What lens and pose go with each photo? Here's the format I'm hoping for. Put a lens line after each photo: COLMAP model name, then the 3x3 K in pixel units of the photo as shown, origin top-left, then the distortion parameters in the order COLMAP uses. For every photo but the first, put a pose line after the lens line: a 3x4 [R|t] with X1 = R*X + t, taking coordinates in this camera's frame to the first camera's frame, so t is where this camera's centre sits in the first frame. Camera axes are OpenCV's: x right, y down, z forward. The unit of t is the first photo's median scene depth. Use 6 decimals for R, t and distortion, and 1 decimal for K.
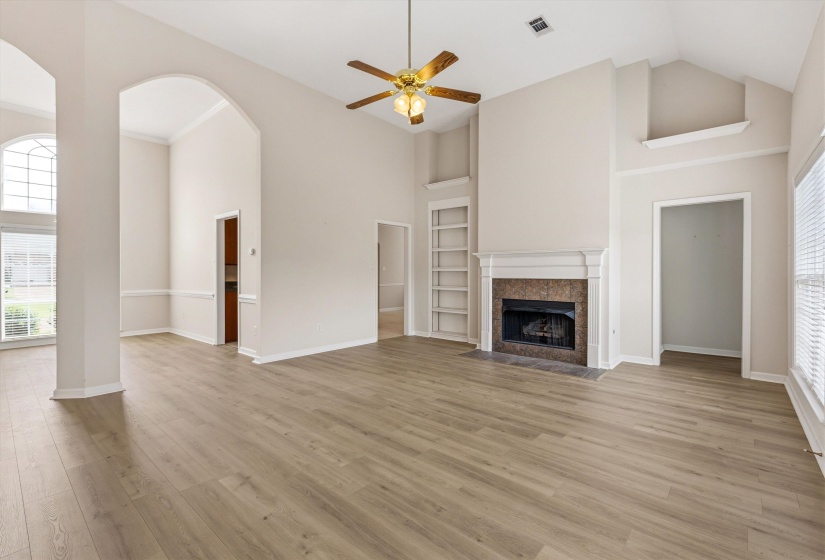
lens RADIAL K [[374.5, 0, 410.5], [0, 374.5, 273.1], [0, 0, 1]] dist [0.002167, -0.000352]
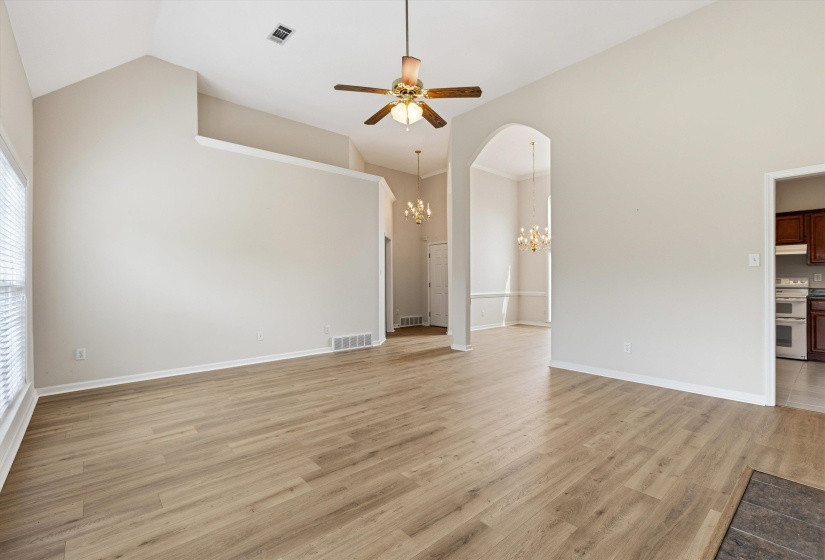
lens RADIAL K [[374.5, 0, 411.2], [0, 374.5, 283.3], [0, 0, 1]] dist [0.002167, -0.000352]
pose [[-0.134123, 0.011068, -0.990903, 1.170481], [0.004884, 0.999933, 0.010508, 0.002290], [0.990953, -0.003430, -0.134168, 1.330027]]
